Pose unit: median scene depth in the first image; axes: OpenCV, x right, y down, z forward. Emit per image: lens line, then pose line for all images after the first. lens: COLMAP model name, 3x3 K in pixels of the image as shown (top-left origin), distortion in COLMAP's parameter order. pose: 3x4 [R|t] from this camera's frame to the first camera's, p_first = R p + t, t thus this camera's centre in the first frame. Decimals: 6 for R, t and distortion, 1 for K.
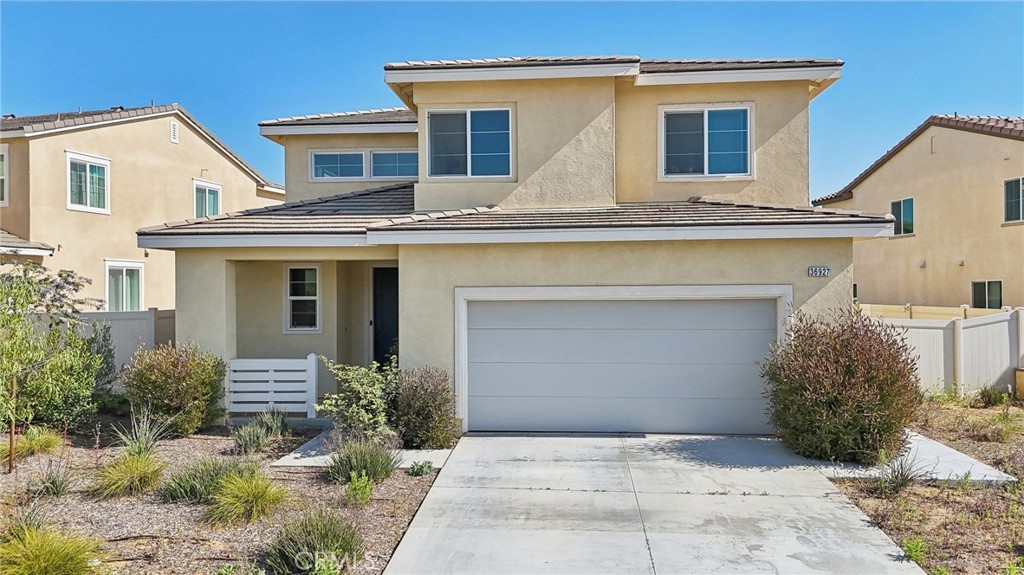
lens RADIAL K [[757.5, 0, 512.0], [0, 757.5, 287.5], [0, 0, 1]] dist [0.061418, -0.066958]
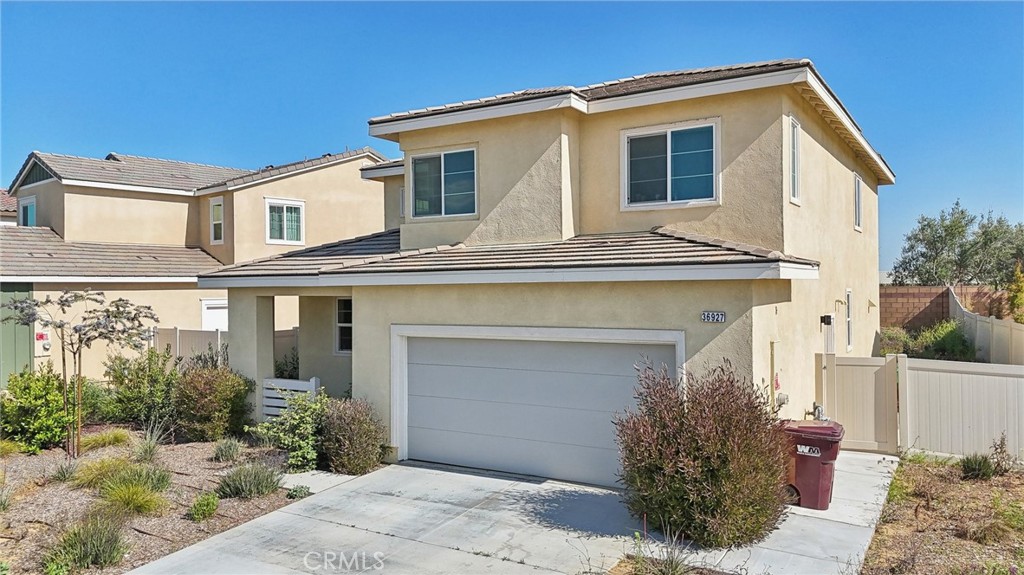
lens RADIAL K [[757.5, 0, 512.0], [0, 757.5, 287.5], [0, 0, 1]] dist [0.061418, -0.066958]
pose [[0.893706, -0.003398, -0.448640, 0.502880], [0.006312, 0.999968, 0.005000, -0.051463], [0.448609, -0.007301, 0.893698, 0.099334]]
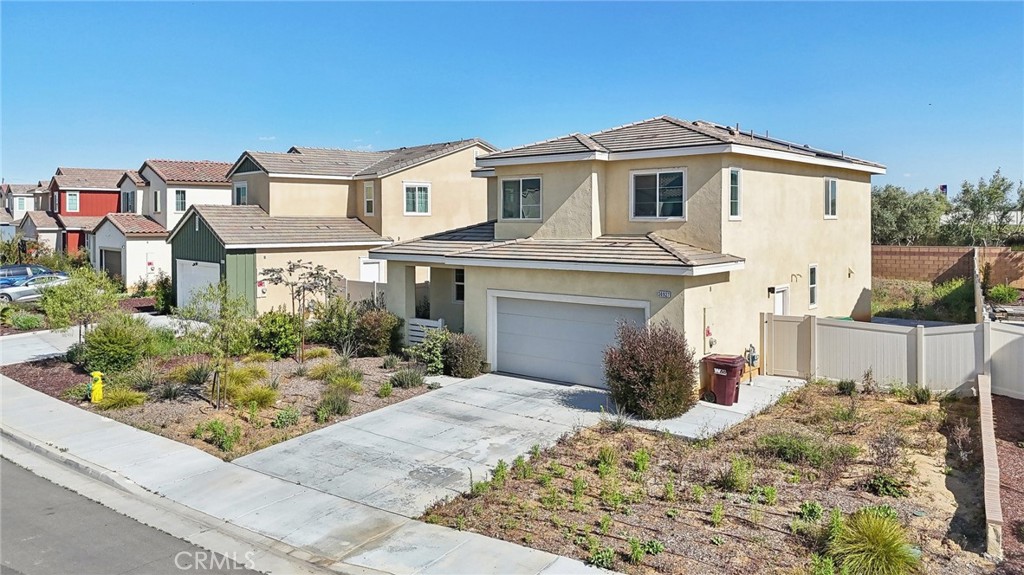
lens RADIAL K [[766.4, 0, 511.1], [0, 766.4, 235.9], [0, 0, 1]] dist [0.042109, -0.001378]
pose [[0.816889, 0.015092, -0.576597, 0.893090], [0.001712, 0.999590, 0.028589, -0.157067], [0.576792, -0.024341, 0.816529, -0.381802]]
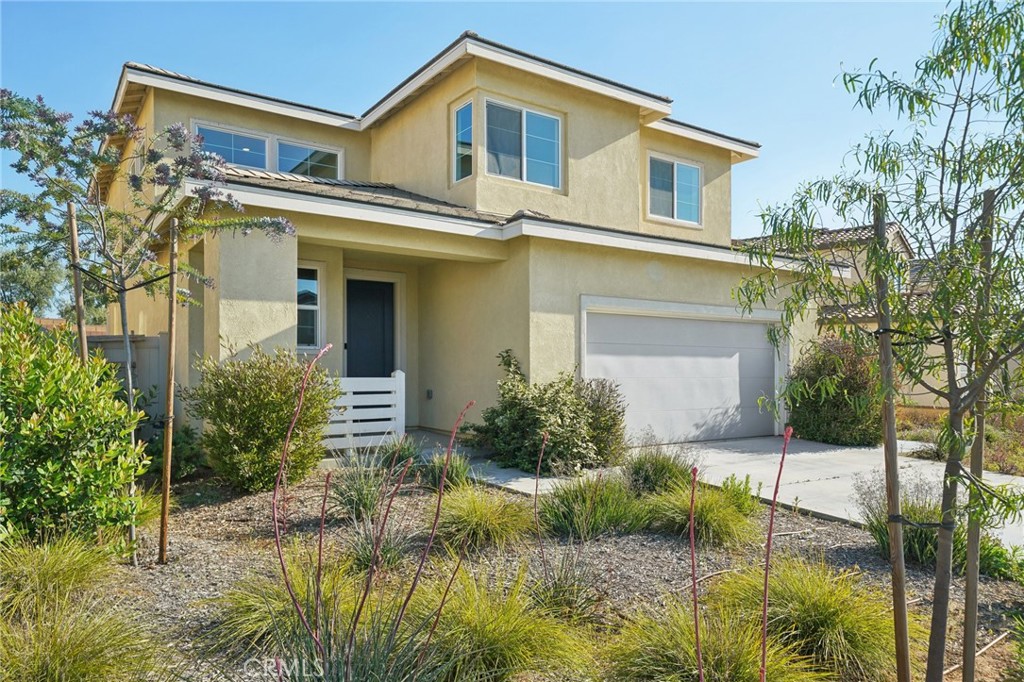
lens RADIAL K [[681.9, 0, 513.2], [0, 681.9, 370.3], [0, 0, 1]] dist [0.017213, 0.000885]
pose [[0.771548, 0.006639, 0.636136, -0.592206], [-0.010178, 0.999946, 0.001910, 0.080501], [-0.636089, -0.007948, 0.771574, 0.367224]]
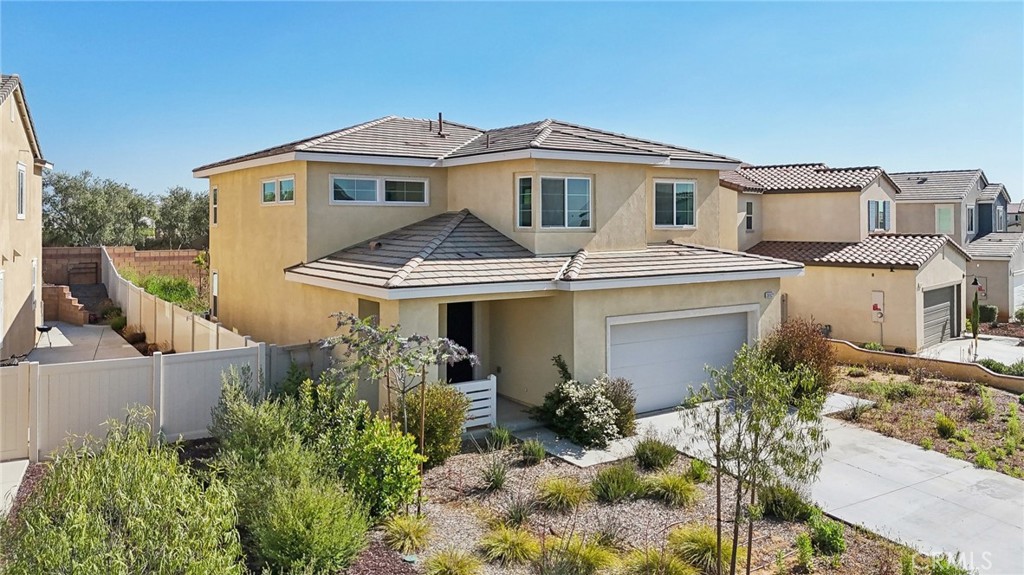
lens RADIAL K [[771.1, 0, 508.3], [0, 771.1, 216.8], [0, 0, 1]] dist [0.055595, -0.072724]
pose [[0.778766, 0.008522, 0.627256, -0.989242], [-0.007958, 0.999961, -0.003706, -0.159070], [-0.627264, -0.002106, 0.778804, 0.005206]]
